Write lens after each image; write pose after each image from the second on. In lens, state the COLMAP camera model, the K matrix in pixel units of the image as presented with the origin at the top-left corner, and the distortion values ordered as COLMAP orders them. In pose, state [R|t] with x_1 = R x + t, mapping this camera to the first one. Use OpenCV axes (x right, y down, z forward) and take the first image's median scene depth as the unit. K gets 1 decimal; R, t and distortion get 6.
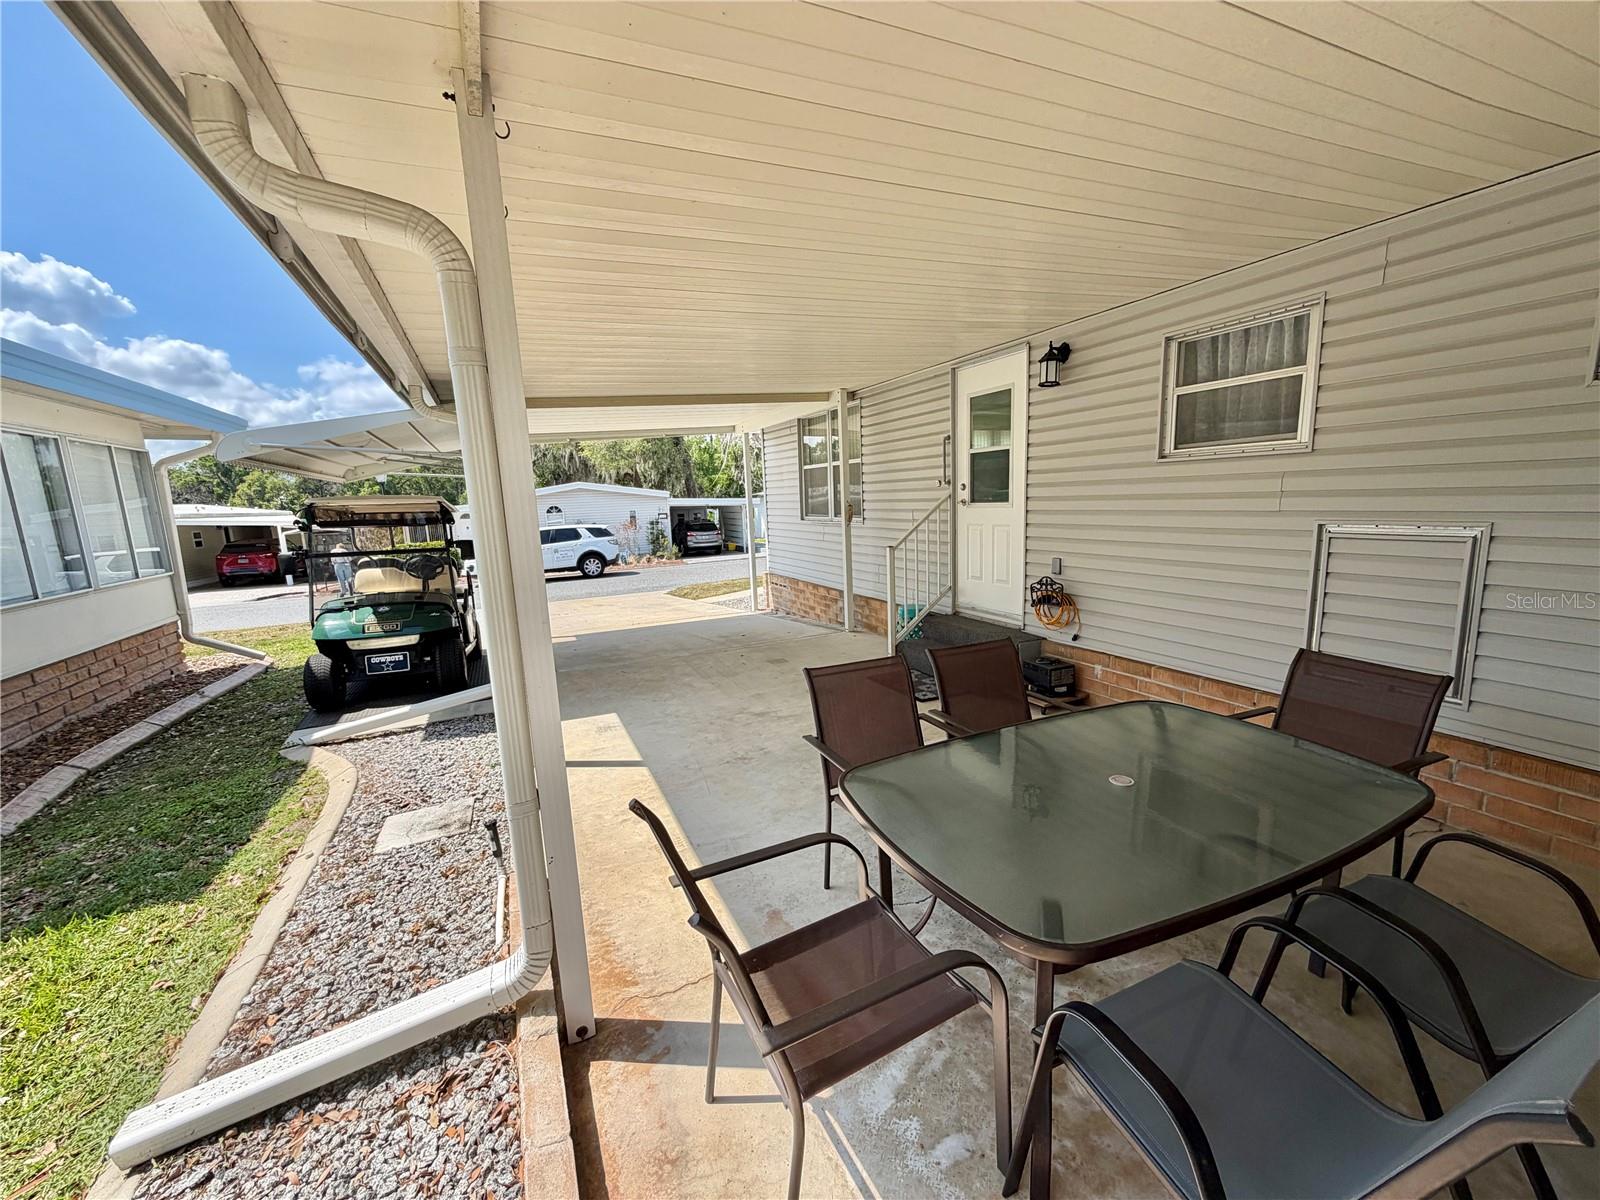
lens RADIAL K [[637.4, 0, 796.5], [0, 637.4, 601.0], [0, 0, 1]] dist [0.000527, -0.000116]
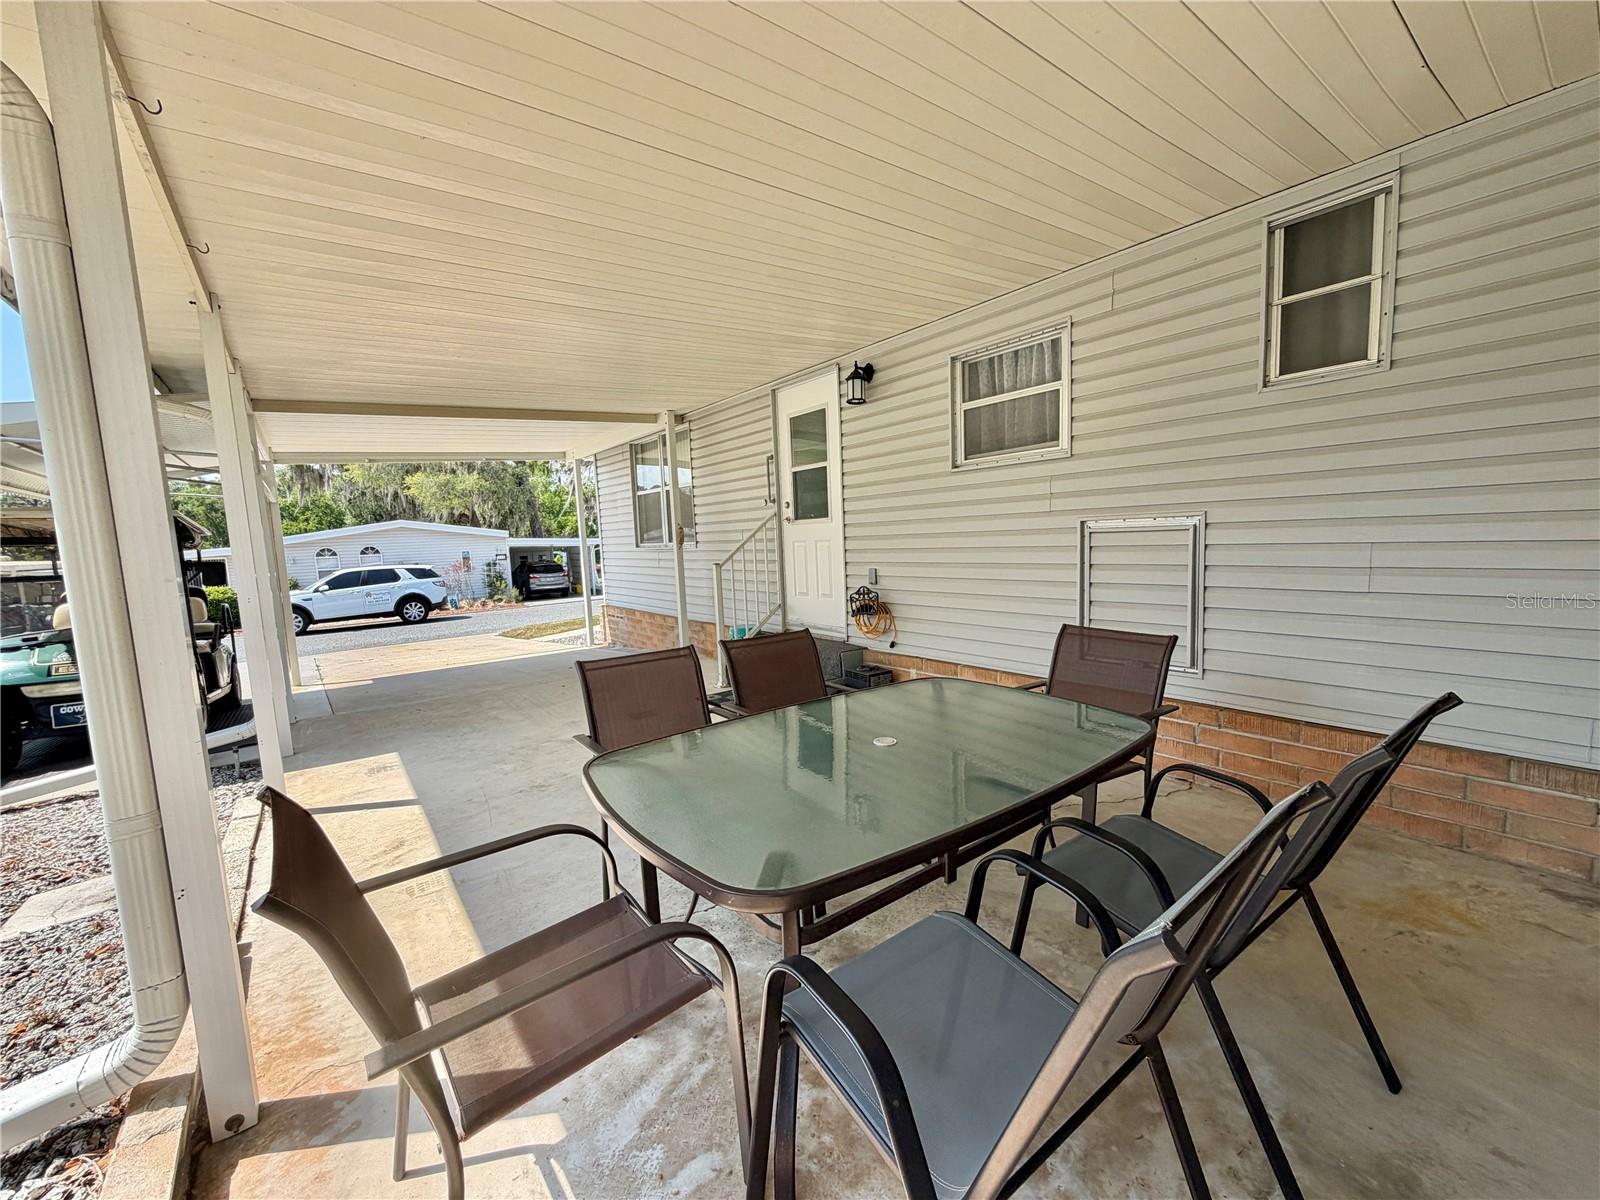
lens RADIAL K [[637.4, 0, 797.1], [0, 637.4, 602.8], [0, 0, 1]] dist [0.000527, -0.000116]
pose [[0.976638, -0.023346, 0.213620, 0.086600], [0.037808, 0.997242, -0.063867, 0.062828], [-0.211539, 0.070451, 0.974827, 0.032368]]
